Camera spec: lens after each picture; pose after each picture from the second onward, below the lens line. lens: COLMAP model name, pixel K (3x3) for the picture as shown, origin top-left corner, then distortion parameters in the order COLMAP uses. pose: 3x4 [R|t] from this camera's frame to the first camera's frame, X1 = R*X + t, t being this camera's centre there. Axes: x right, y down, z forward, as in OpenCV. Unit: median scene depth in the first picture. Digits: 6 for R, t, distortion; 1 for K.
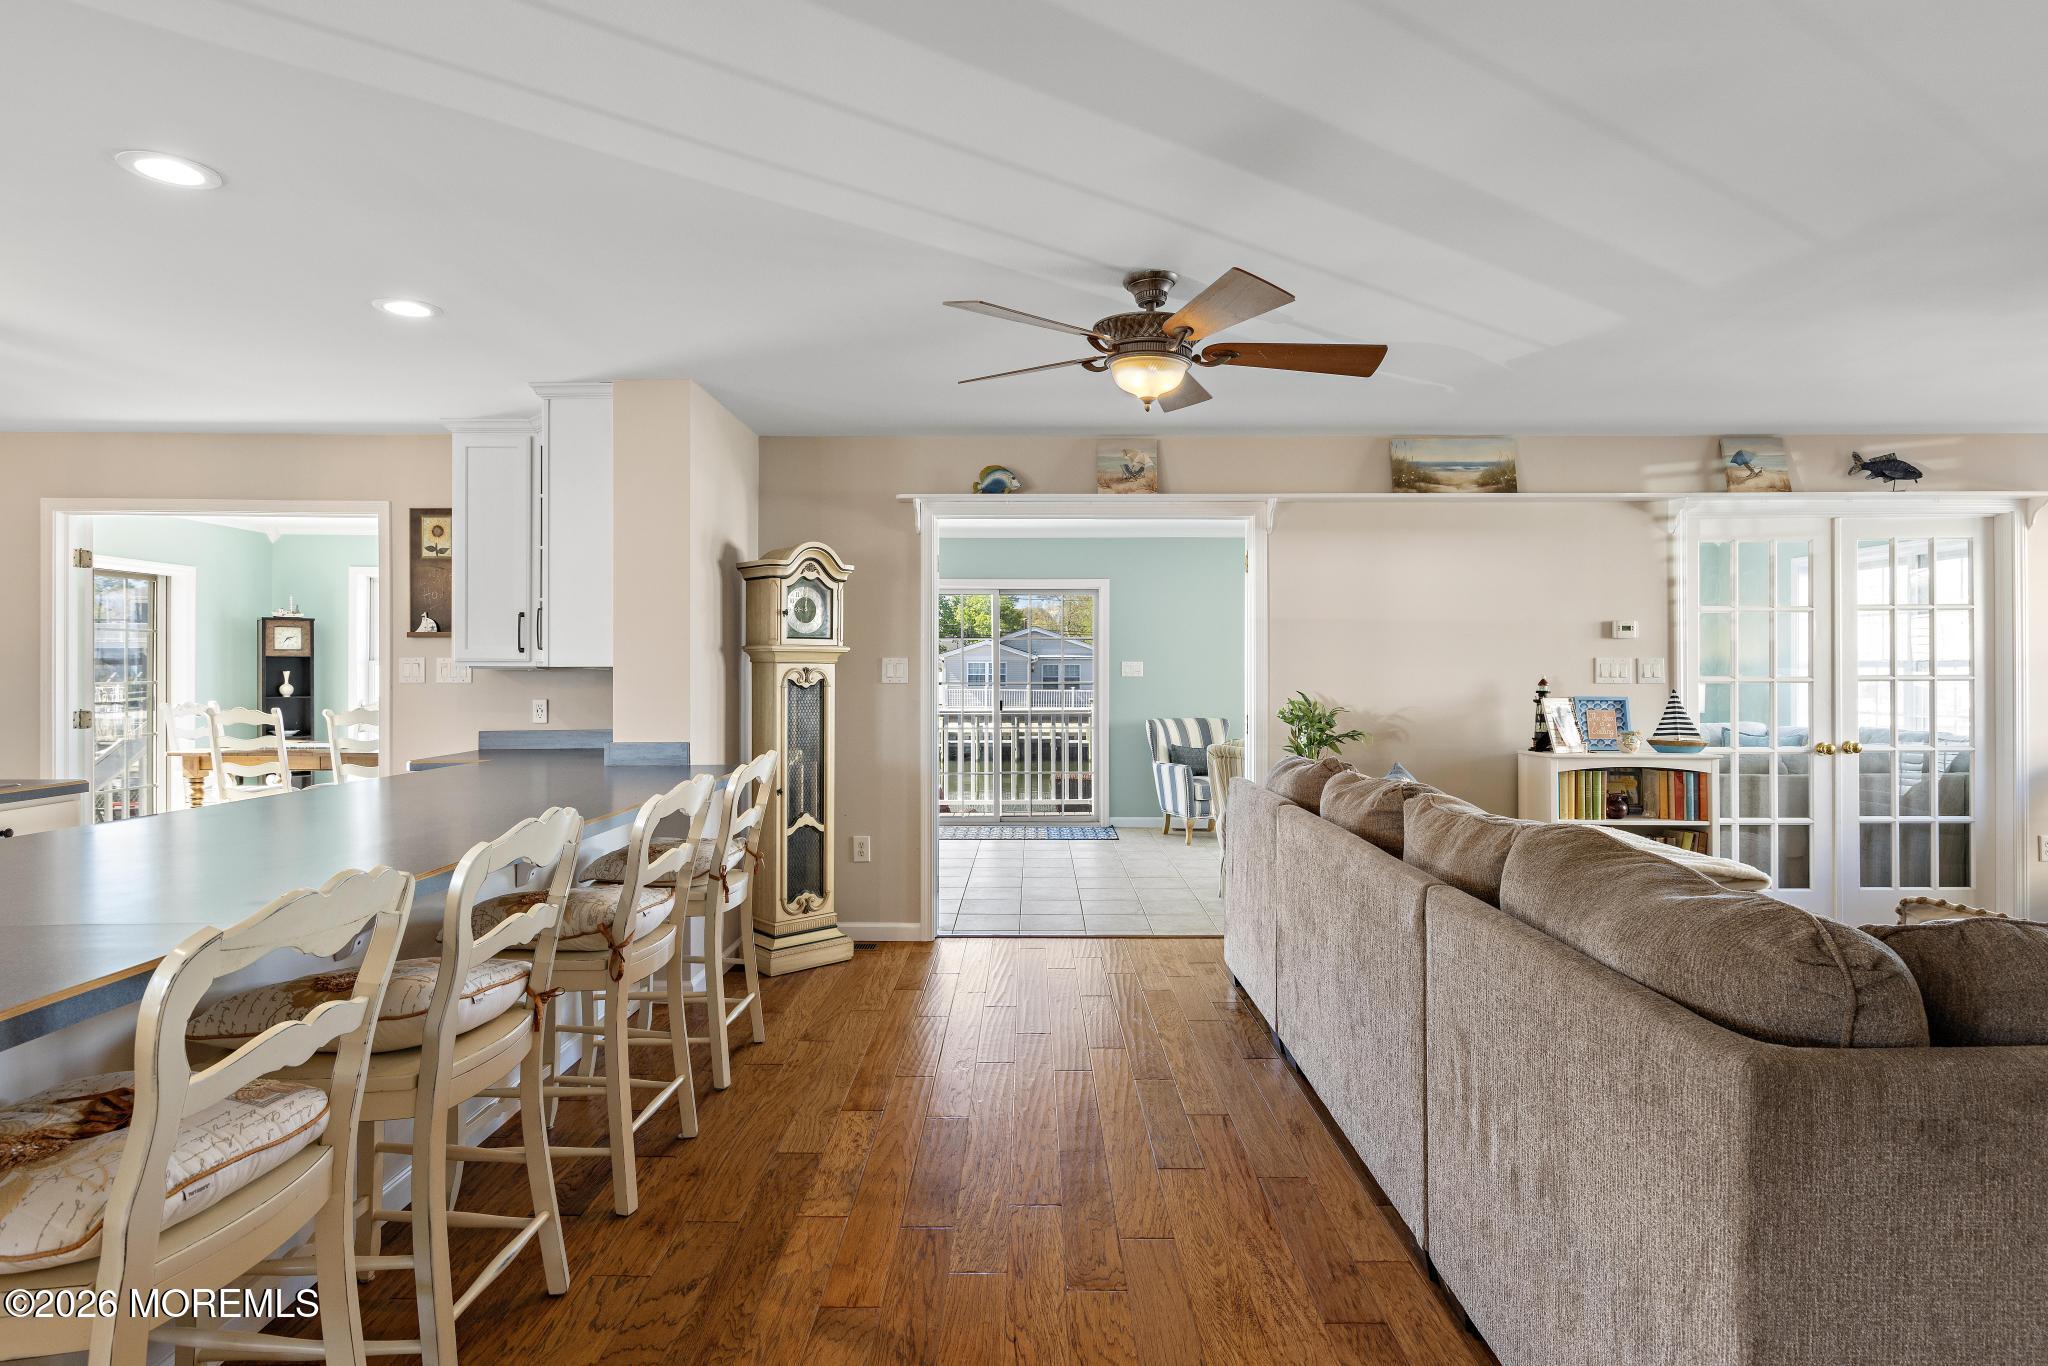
lens RADIAL K [[1094.1, 0, 1023.6], [0, 1094.1, 673.1], [0, 0, 1]] dist [0.002828, -0.001465]
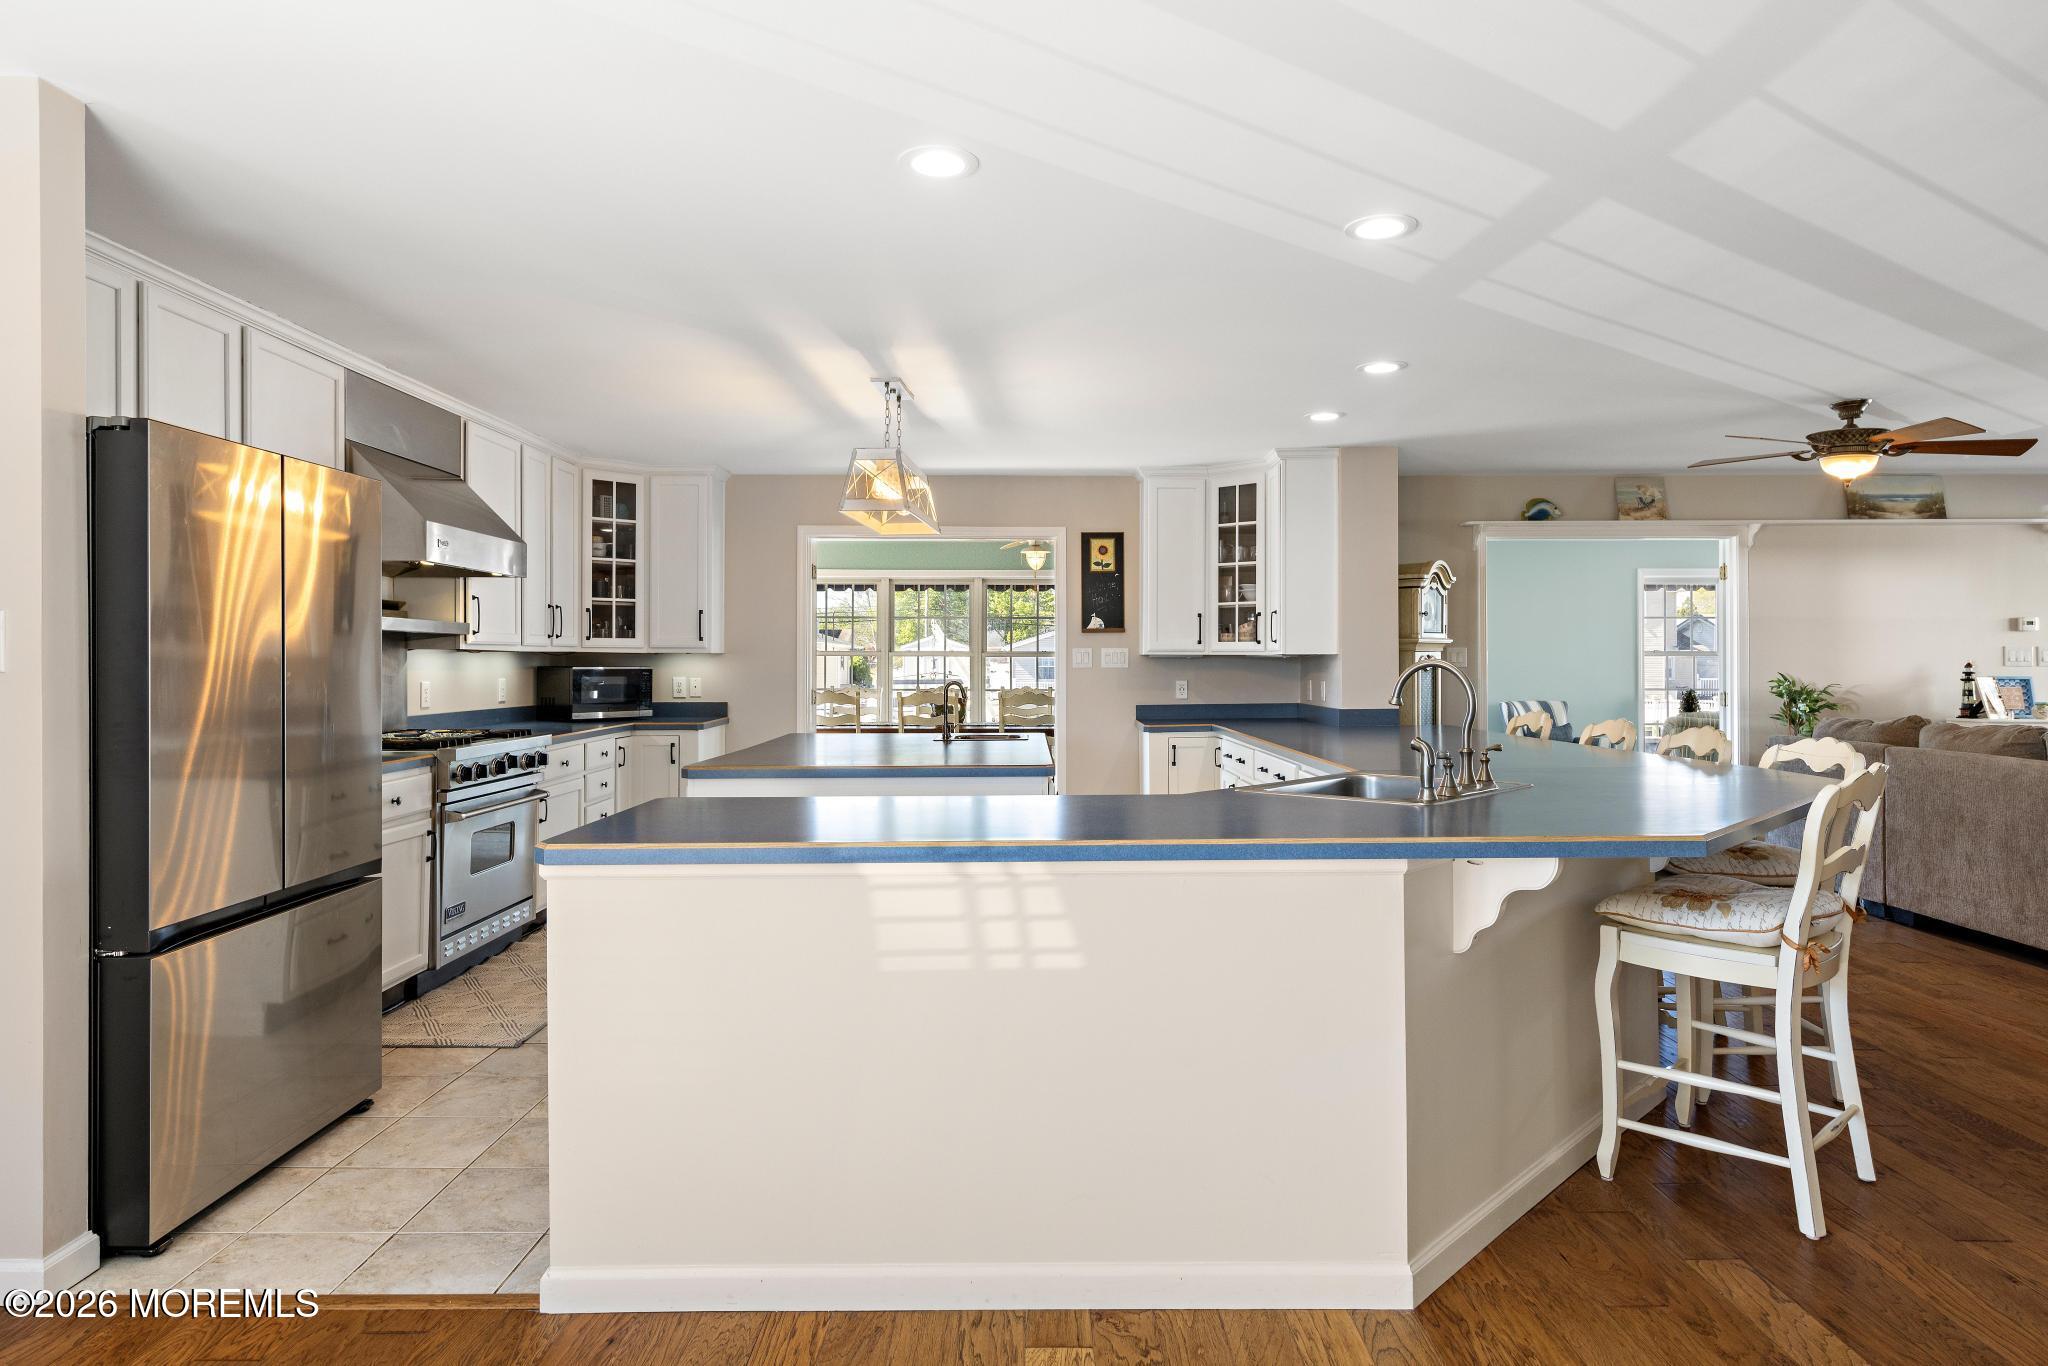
lens RADIAL K [[1207.6, 0, 1028.8], [0, 1207.6, 669.2], [0, 0, 1]] dist [0.001932, 0.000523]
pose [[0.999989, -0.002188, -0.004160, -0.643508], [0.002212, 0.999981, 0.005692, 0.002576], [0.004147, -0.005701, 0.999975, -0.443491]]
